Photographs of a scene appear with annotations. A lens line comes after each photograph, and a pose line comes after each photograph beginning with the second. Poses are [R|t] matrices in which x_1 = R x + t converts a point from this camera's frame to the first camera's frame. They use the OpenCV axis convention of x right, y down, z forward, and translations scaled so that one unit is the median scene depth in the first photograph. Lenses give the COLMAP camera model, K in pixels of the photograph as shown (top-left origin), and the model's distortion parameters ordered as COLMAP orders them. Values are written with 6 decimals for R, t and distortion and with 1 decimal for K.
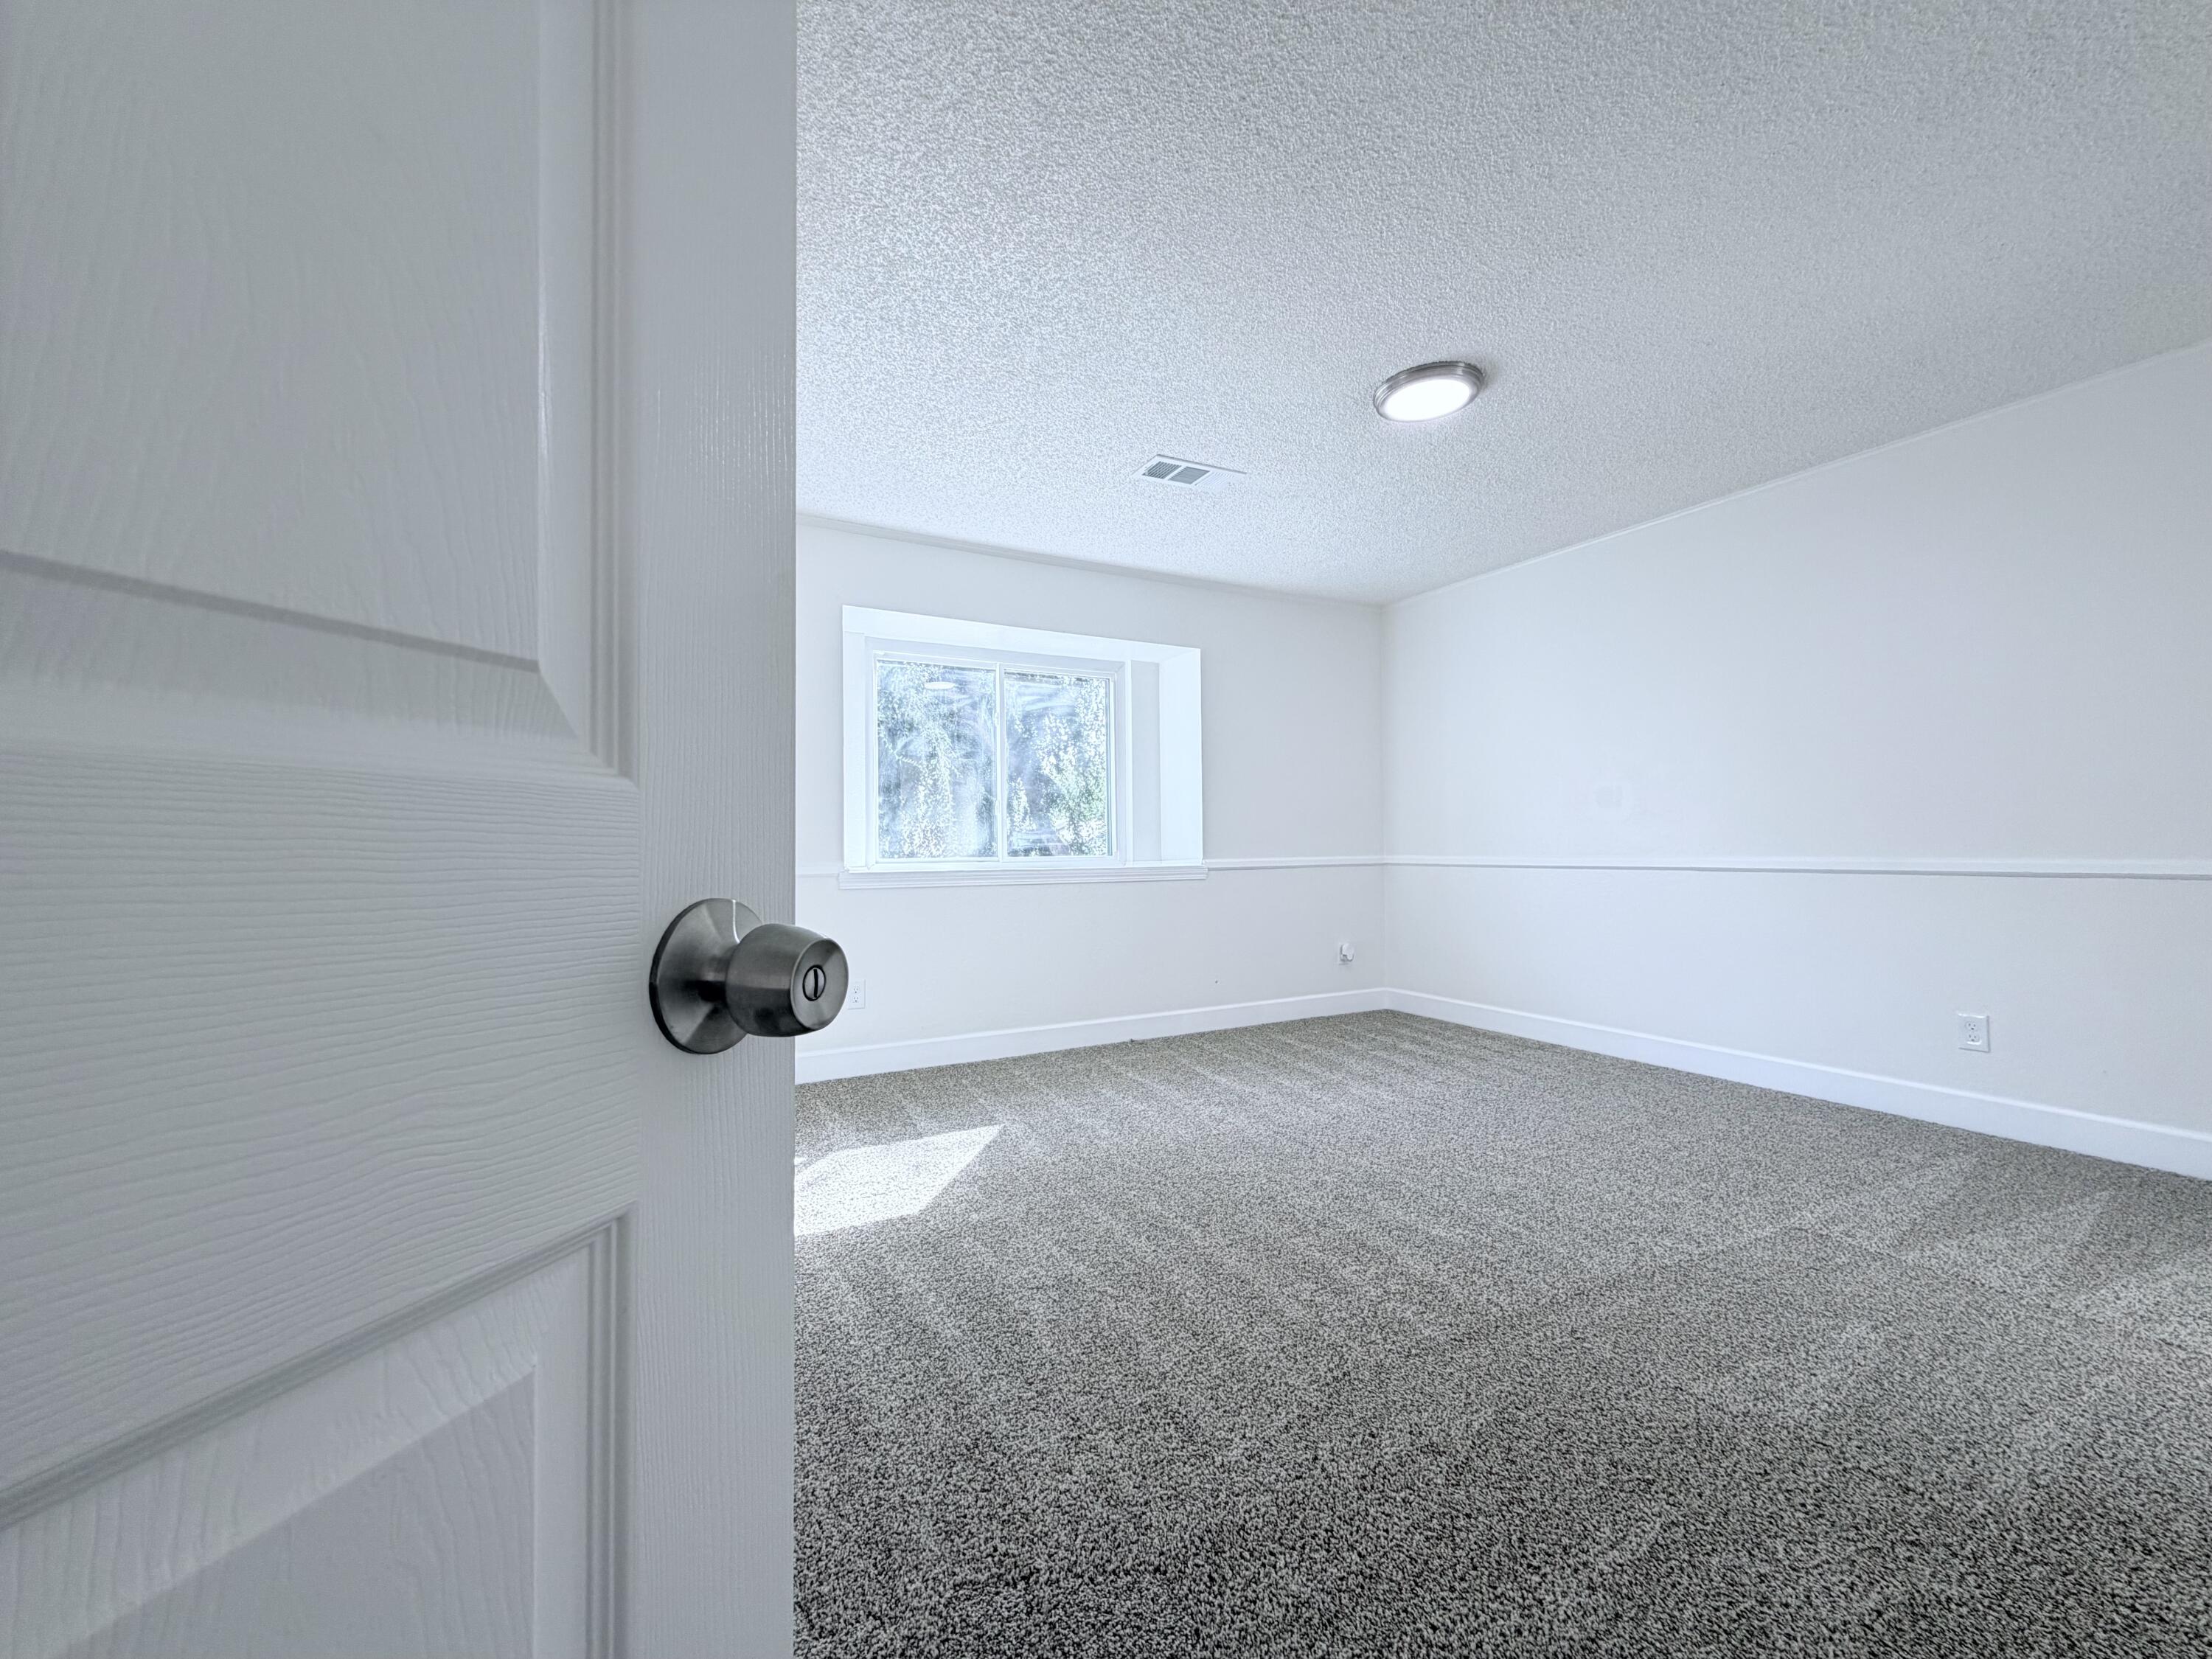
lens RADIAL K [[881.5, 0, 1106.0], [0, 881.5, 829.5], [0, 0, 1]] dist [-0.000443, 0.000087]
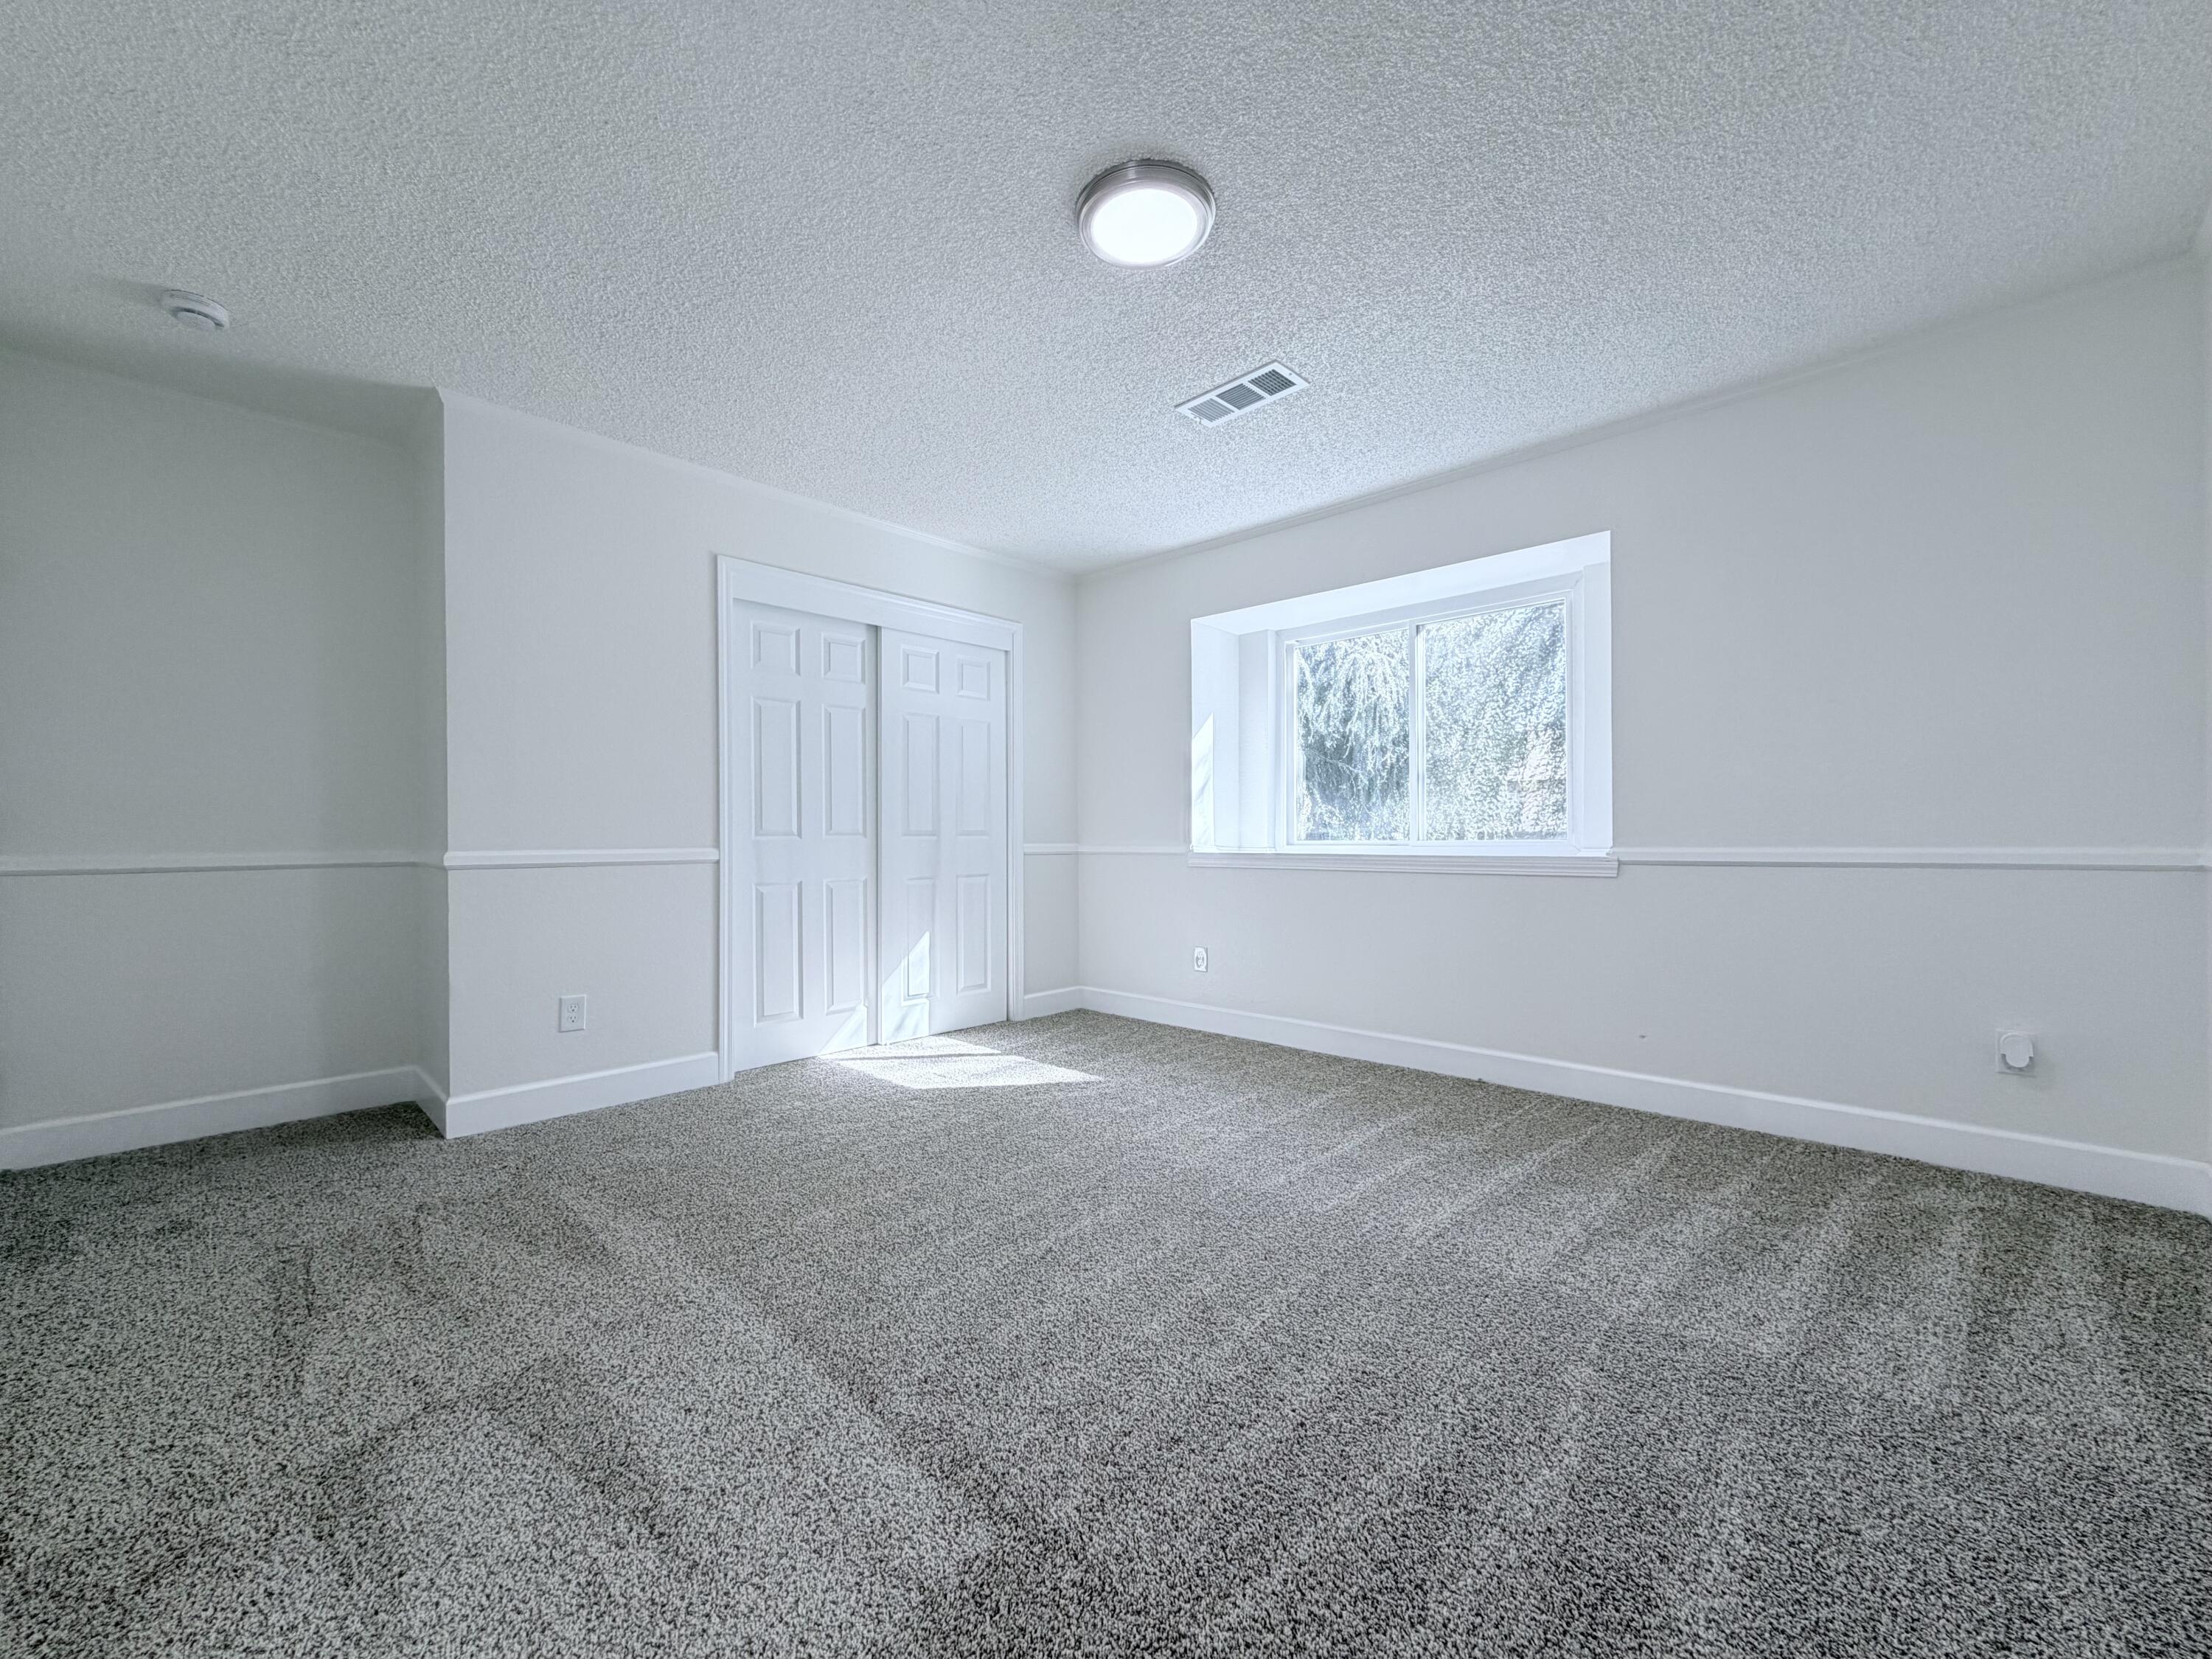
lens RADIAL K [[884.6, 0, 1102.2], [0, 884.6, 834.1], [0, 0, 1]] dist [-0.000734, 0.000427]
pose [[0.328643, -0.001989, -0.944452, 0.929666], [0.018310, 0.999823, 0.004266, 0.021557], [0.944277, -0.018695, 0.328622, 0.629179]]
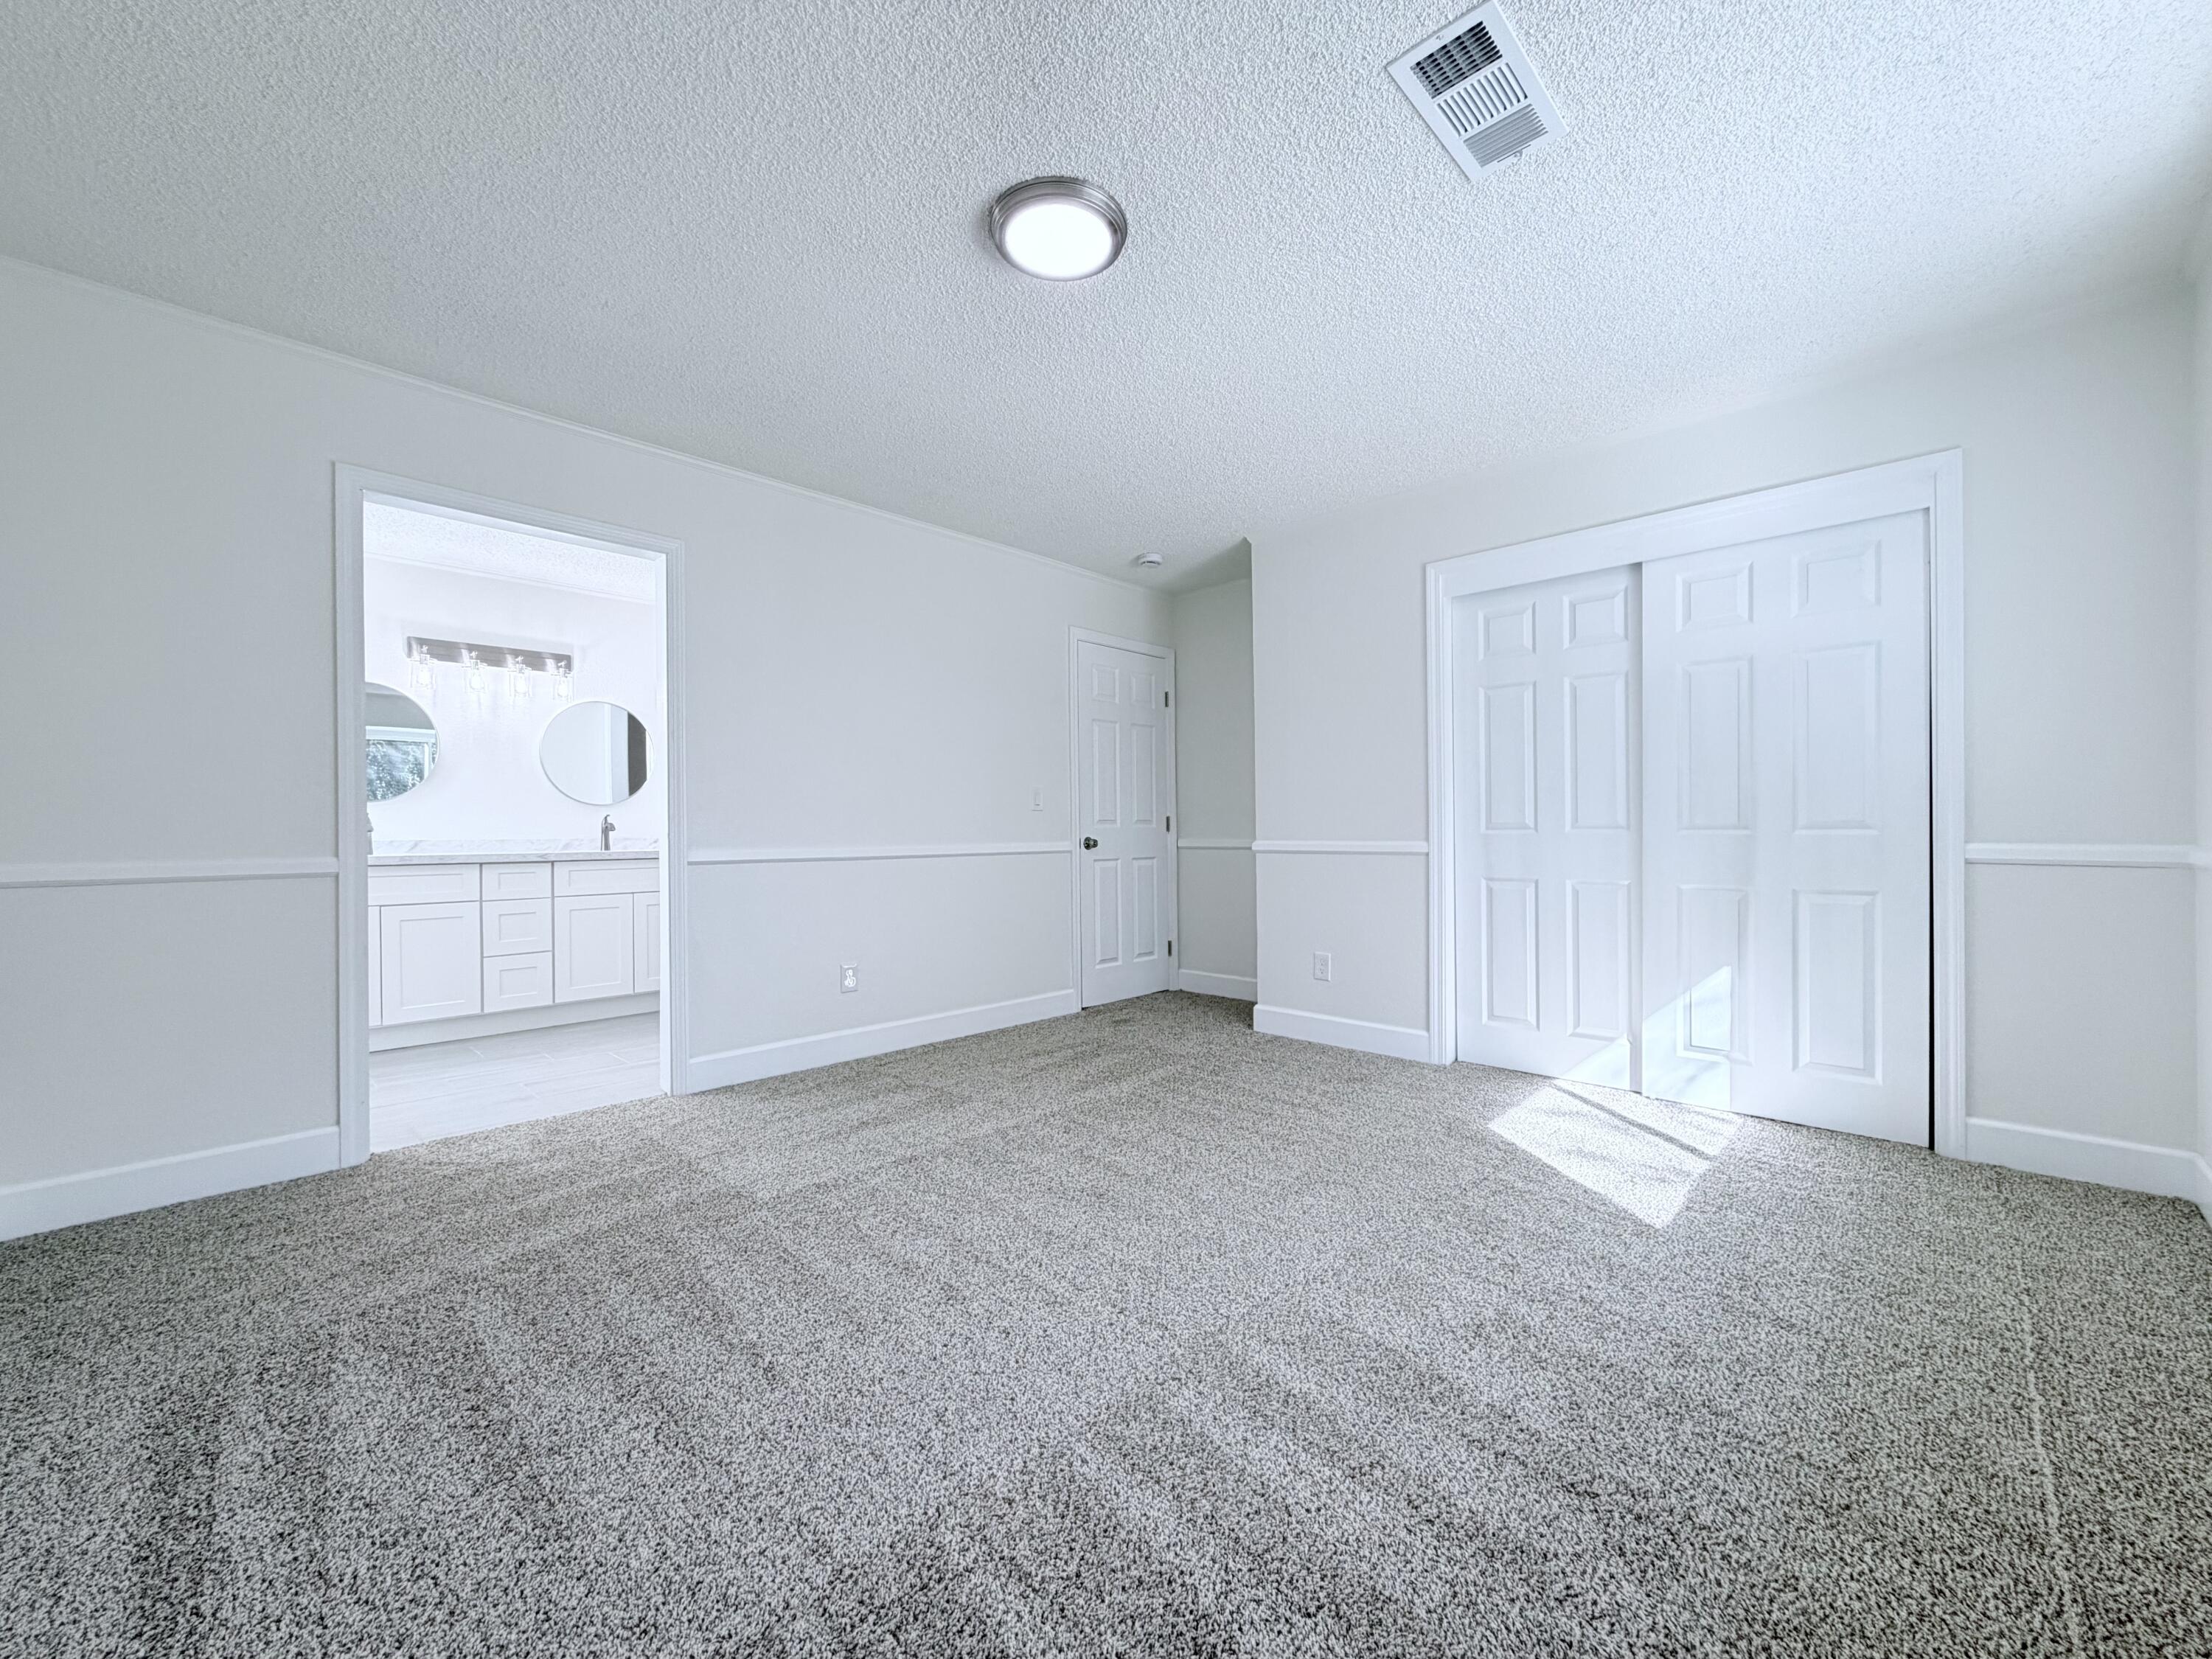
lens RADIAL K [[884.6, 0, 1102.2], [0, 884.6, 834.1], [0, 0, 1]] dist [-0.000734, 0.000427]
pose [[-0.949163, 0.009063, -0.314655, 0.508207], [0.012533, 0.999881, -0.009008, 0.030243], [0.314535, -0.012493, -0.949164, 1.517745]]
